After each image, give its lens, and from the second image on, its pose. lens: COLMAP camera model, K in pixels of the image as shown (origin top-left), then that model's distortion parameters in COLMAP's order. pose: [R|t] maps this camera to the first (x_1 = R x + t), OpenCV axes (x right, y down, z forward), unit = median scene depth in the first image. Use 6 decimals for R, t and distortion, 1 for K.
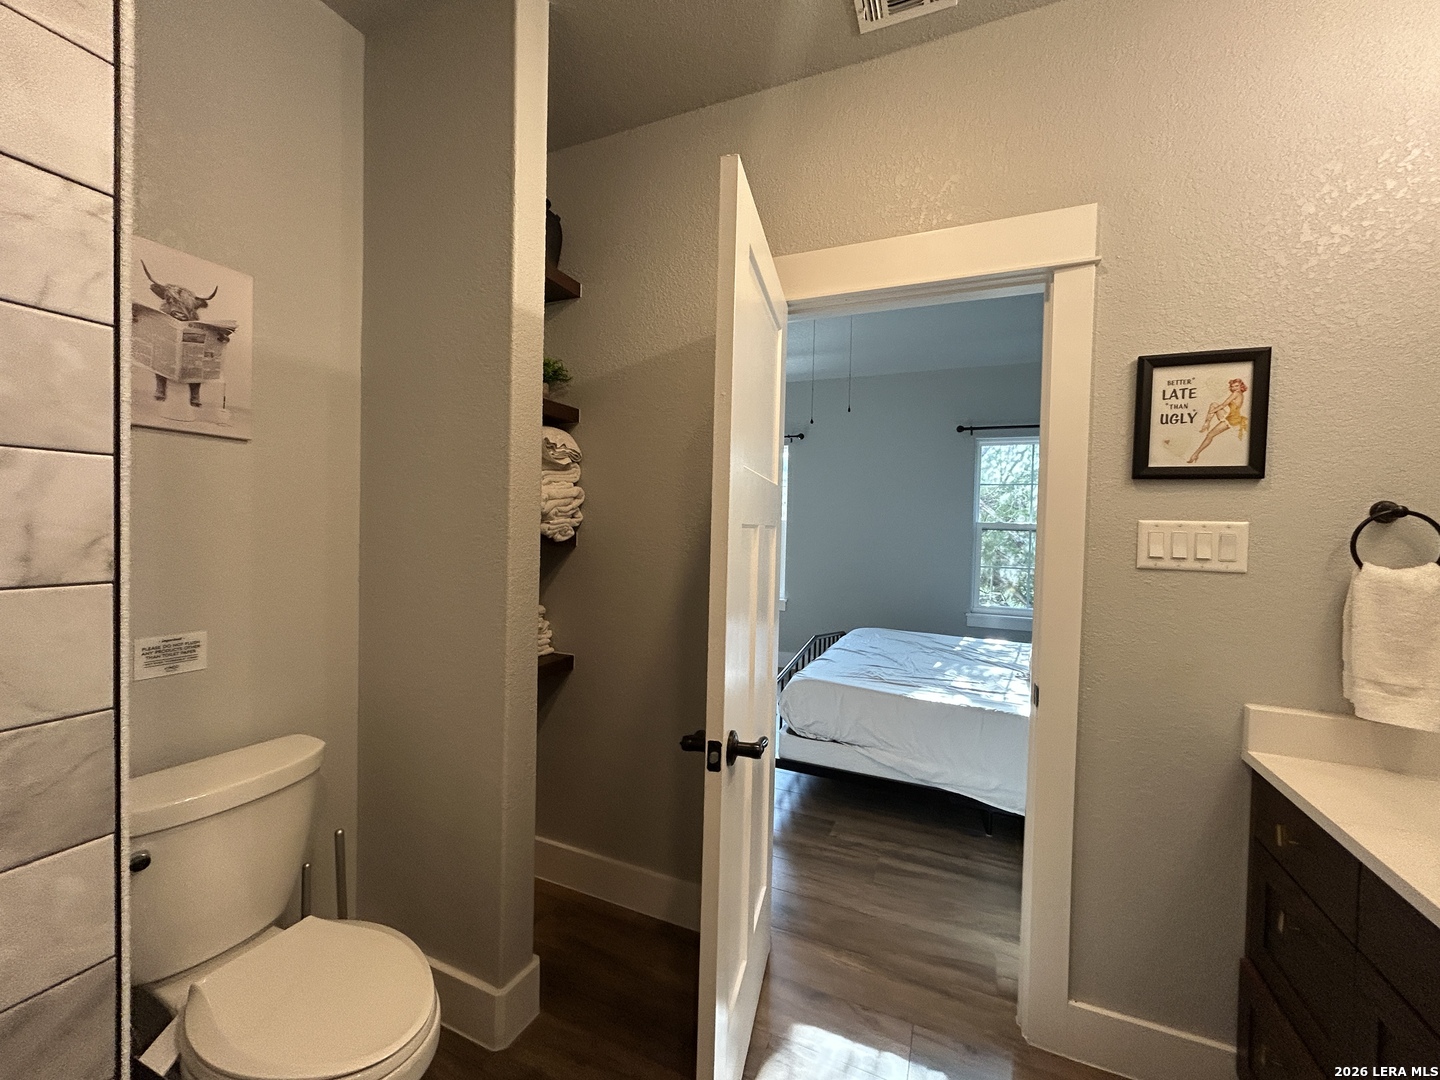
lens RADIAL K [[580.4, 0, 720.0], [0, 580.4, 540.0], [0, 0, 1]] dist [0.000346, 0.000070]
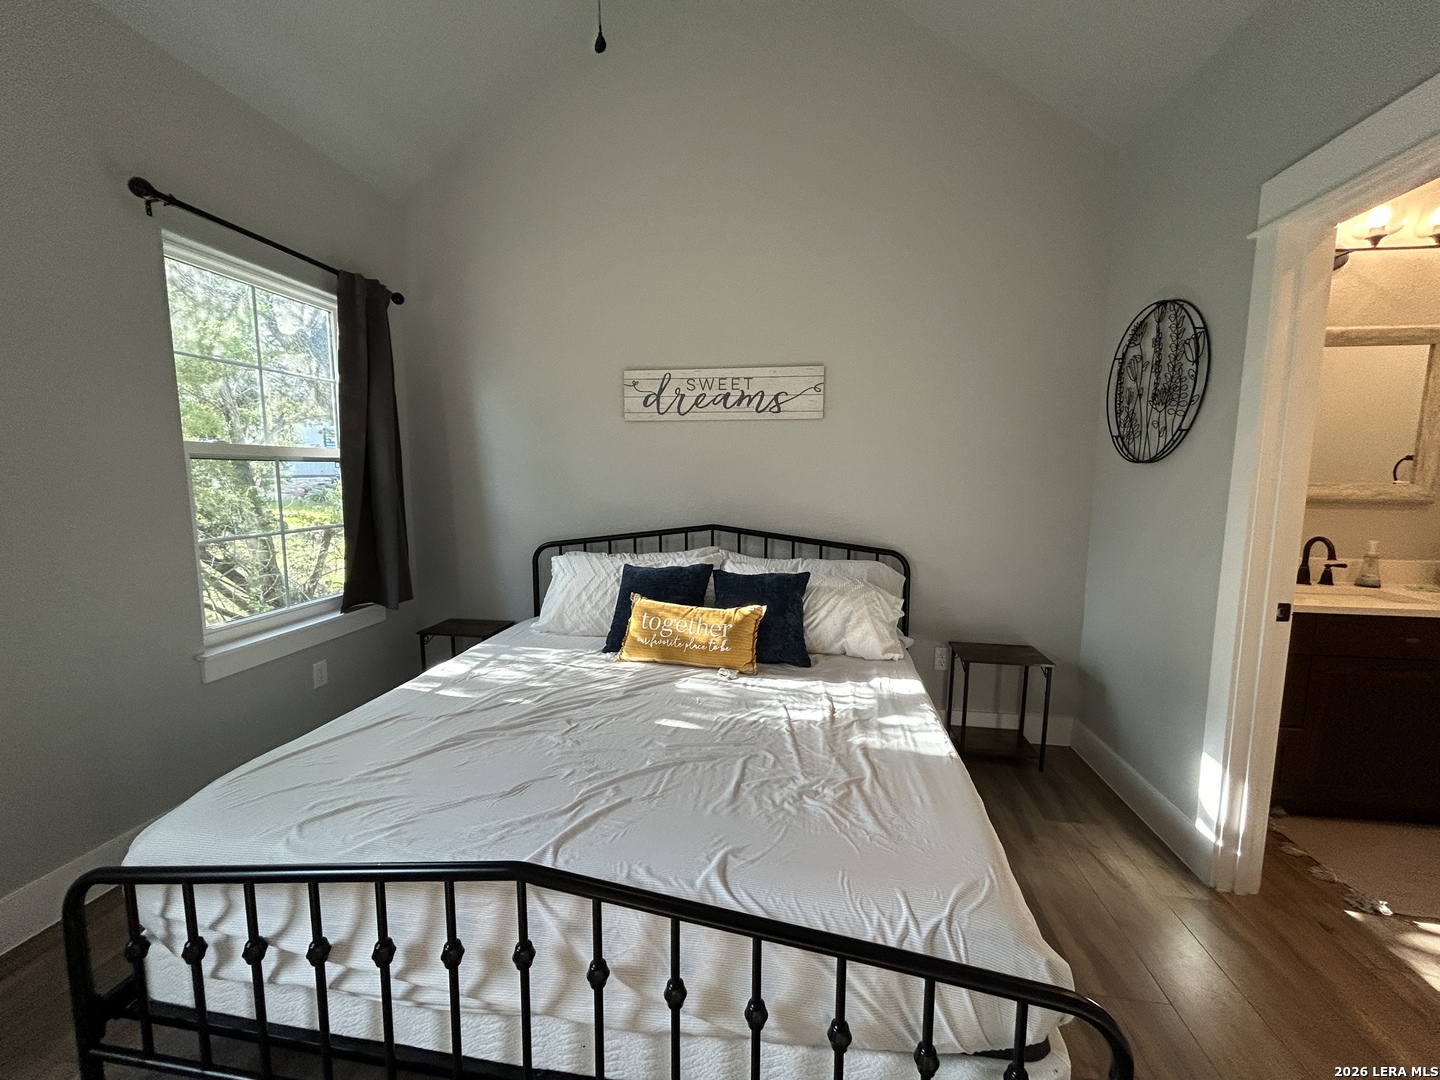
lens RADIAL K [[580.4, 0, 720.0], [0, 580.4, 540.0], [0, 0, 1]] dist [0.000346, 0.000070]
pose [[-0.270509, -0.137315, 0.952874, -0.073796], [0.011633, 0.989237, 0.145857, -0.016848], [-0.962647, 0.050541, -0.266000, 0.752955]]
